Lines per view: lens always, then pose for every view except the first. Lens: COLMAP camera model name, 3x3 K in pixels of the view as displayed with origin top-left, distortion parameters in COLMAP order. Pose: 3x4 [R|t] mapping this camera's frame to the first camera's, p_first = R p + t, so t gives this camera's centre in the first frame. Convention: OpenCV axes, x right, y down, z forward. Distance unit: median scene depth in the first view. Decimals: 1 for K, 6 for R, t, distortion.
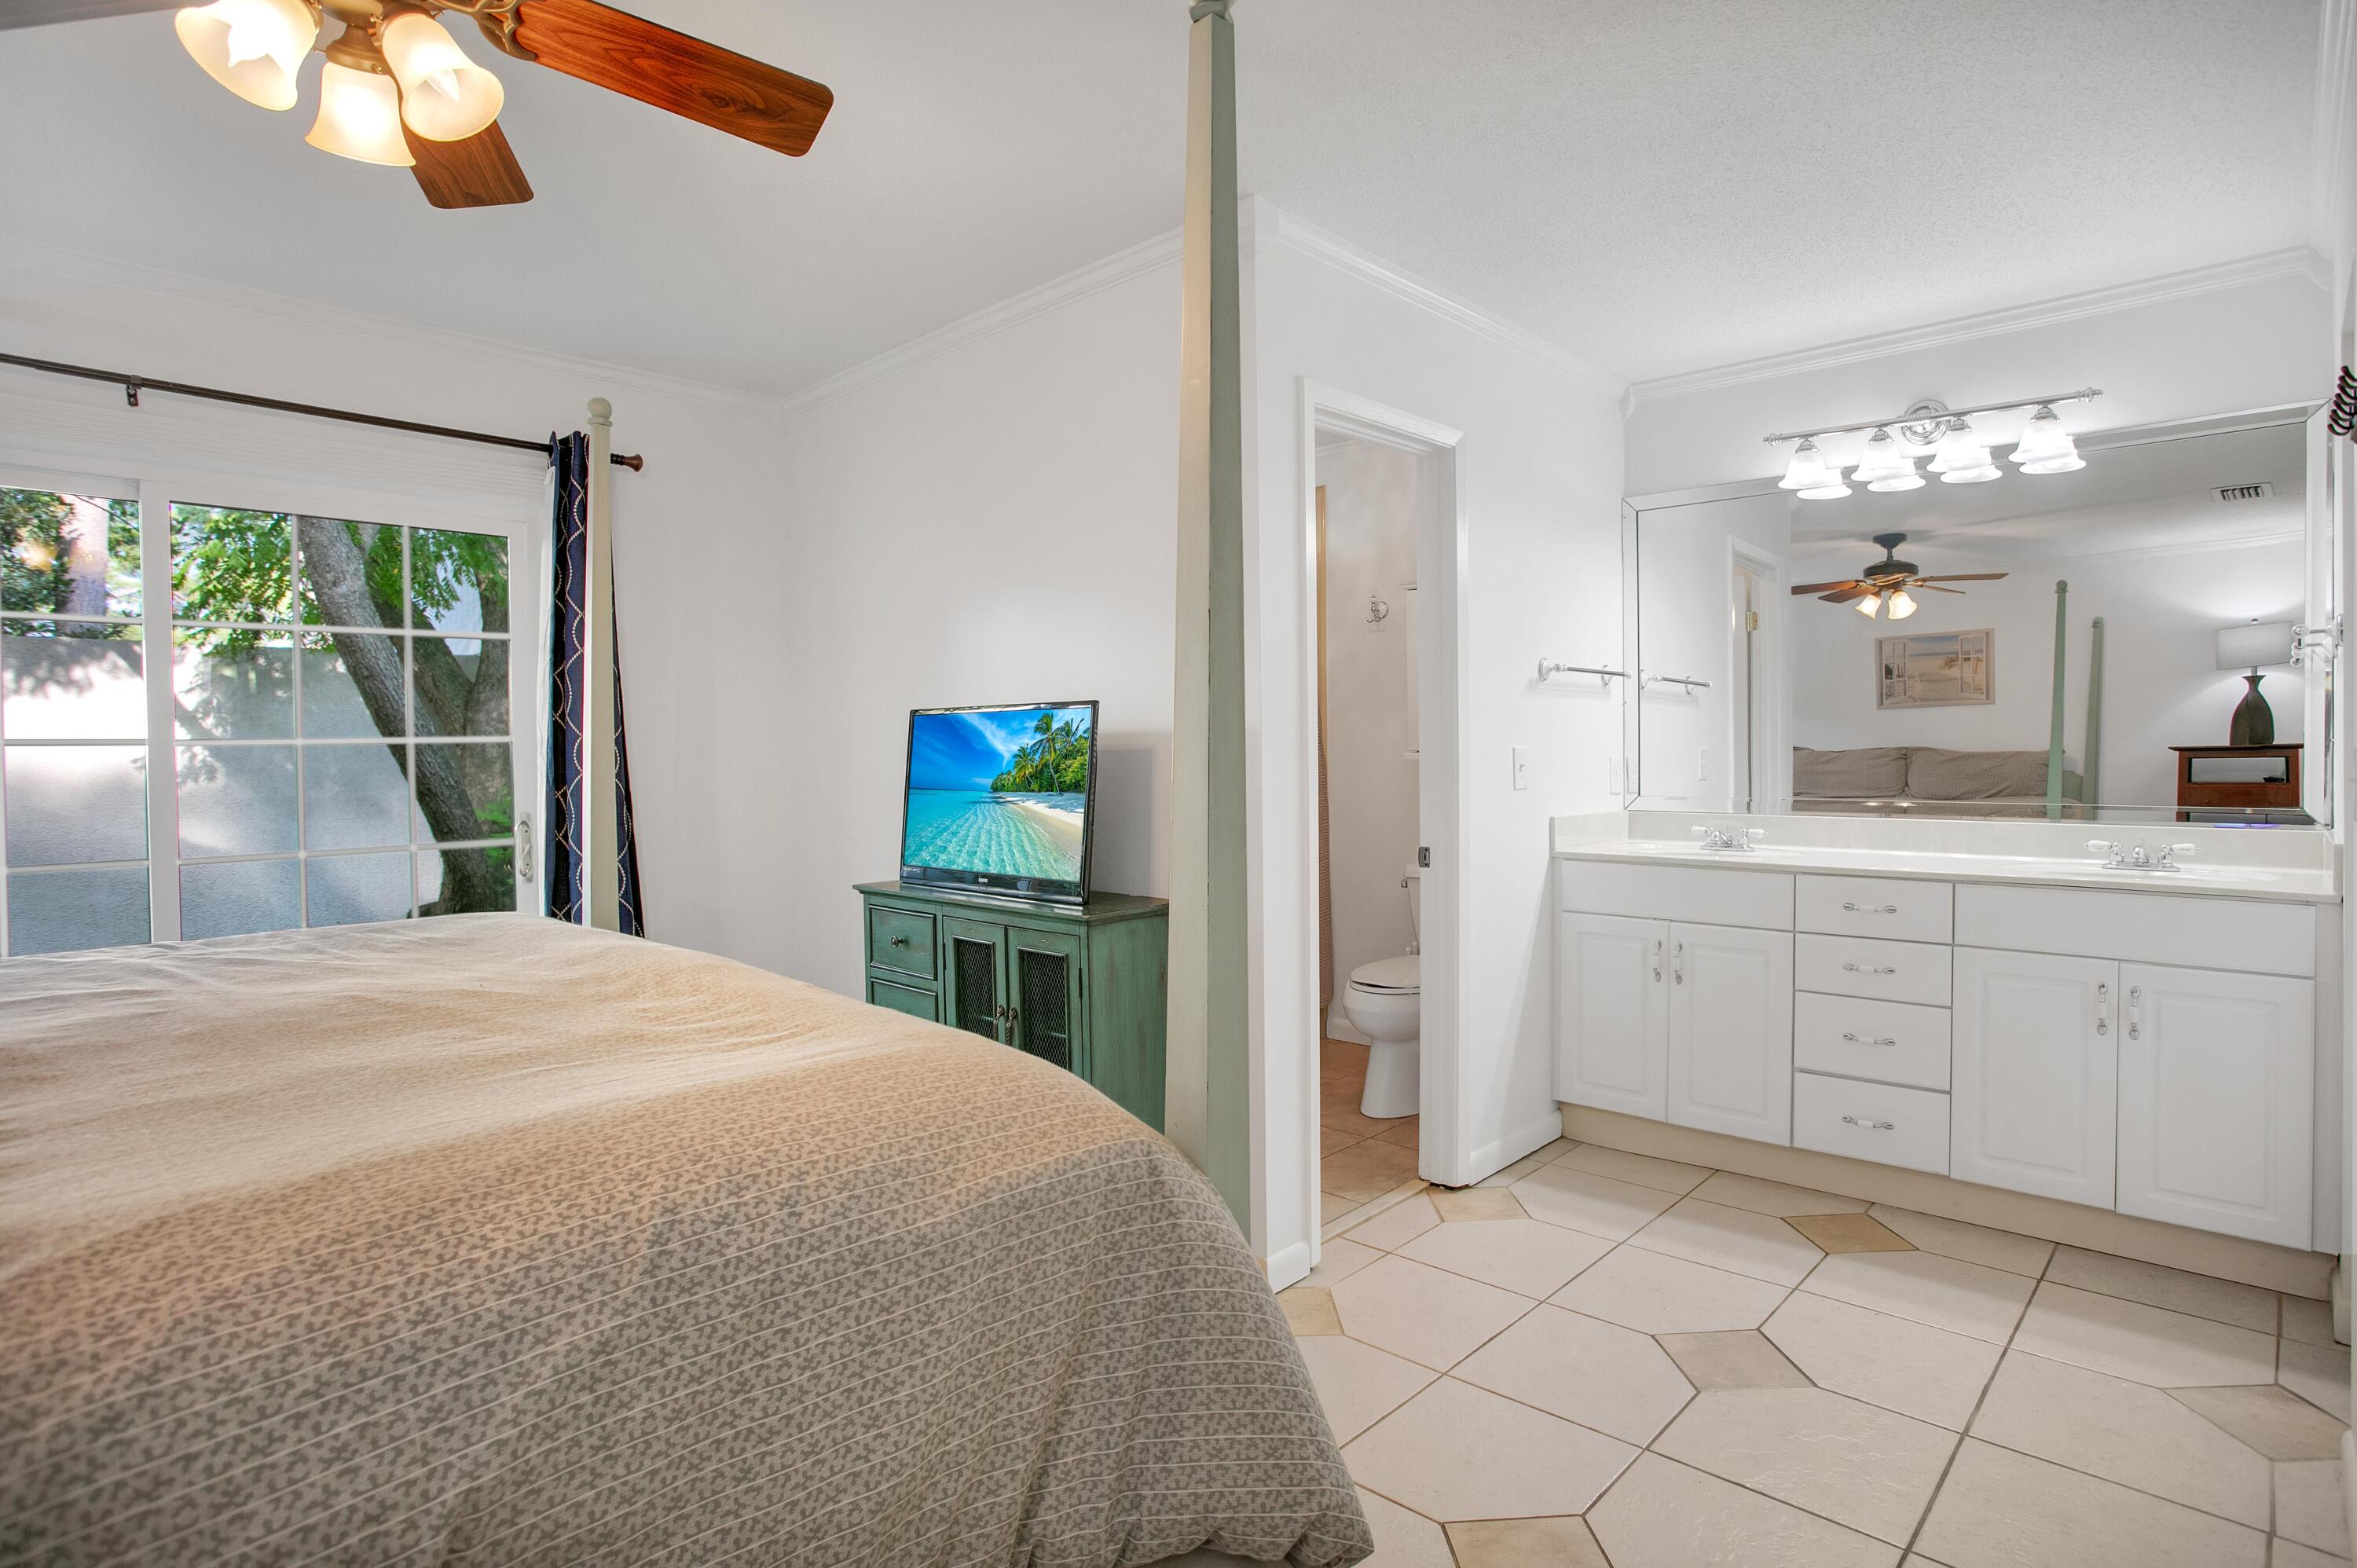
lens RADIAL K [[1241.9, 0, 1152.0], [0, 1241.9, 776.0], [0, 0, 1]] dist [-0.053999, 0.027238]
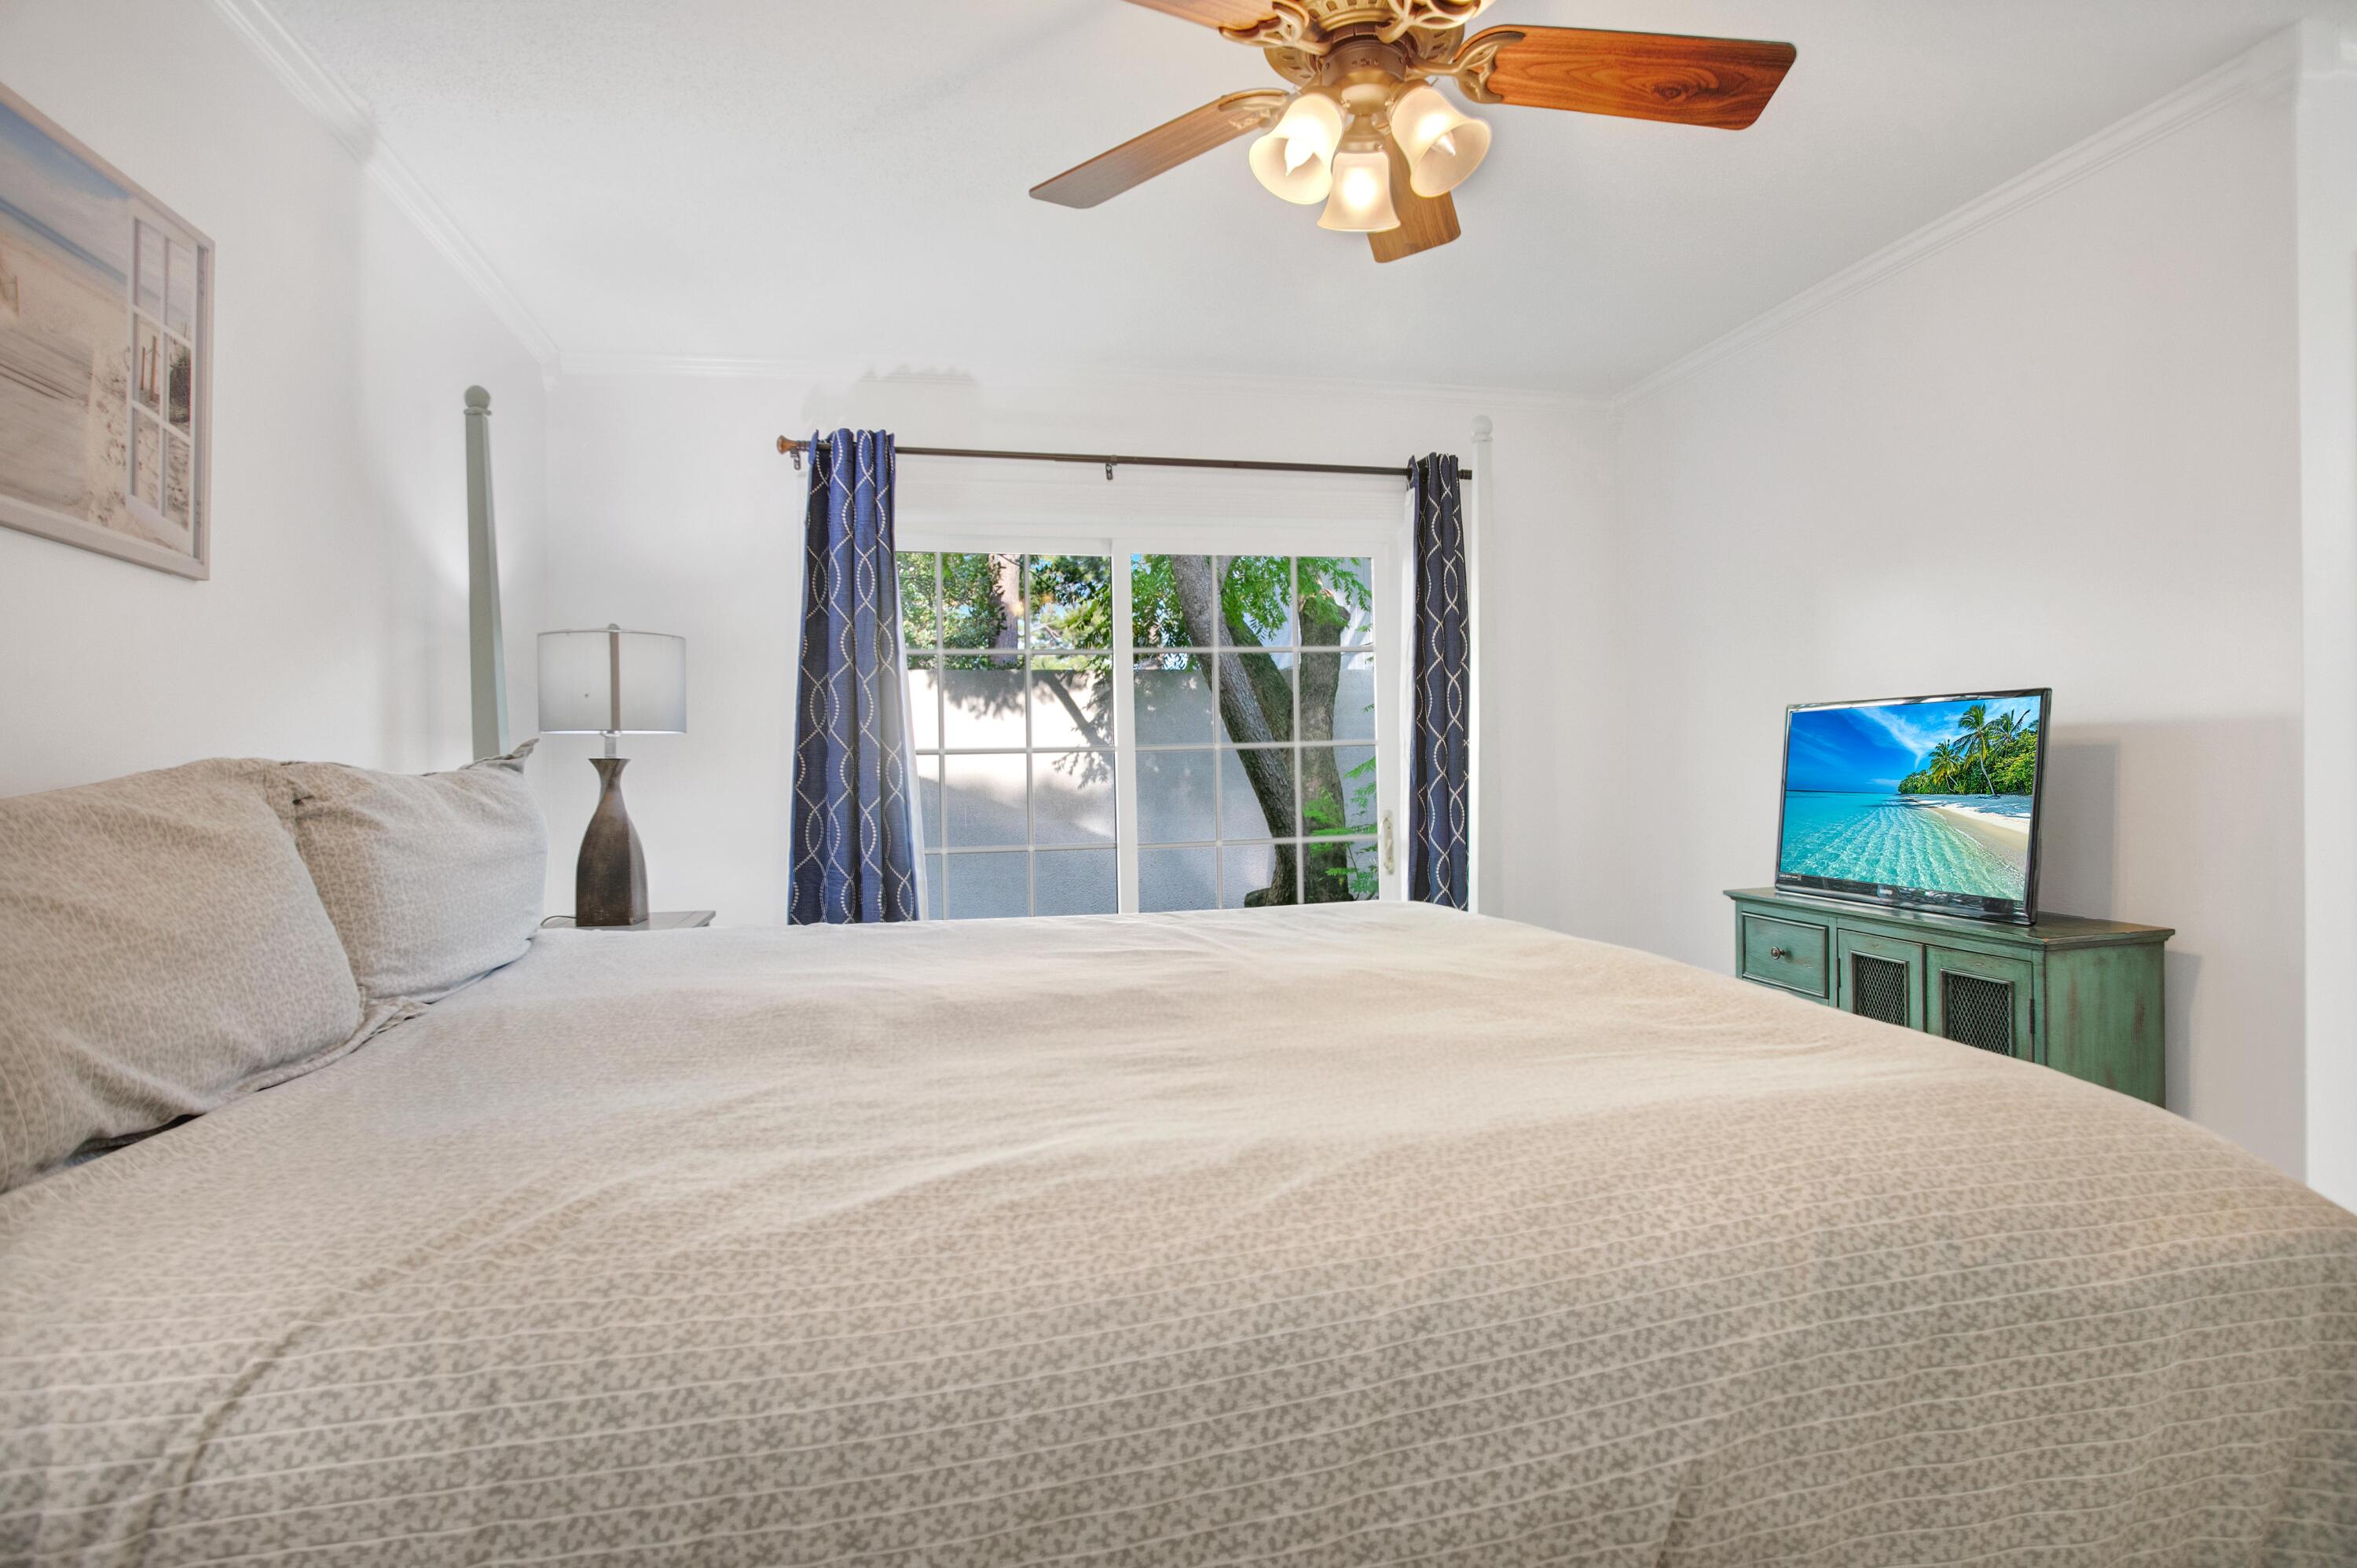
lens RADIAL K [[1241.9, 0, 1177.3], [0, 1241.9, 779.5], [0, 0, 1]] dist [-0.053999, 0.027238]
pose [[0.831209, 0.000728, -0.555959, -0.141089], [0.000159, 0.999999, 0.001547, 0.001734], [0.555960, -0.001374, 0.831208, -0.044037]]
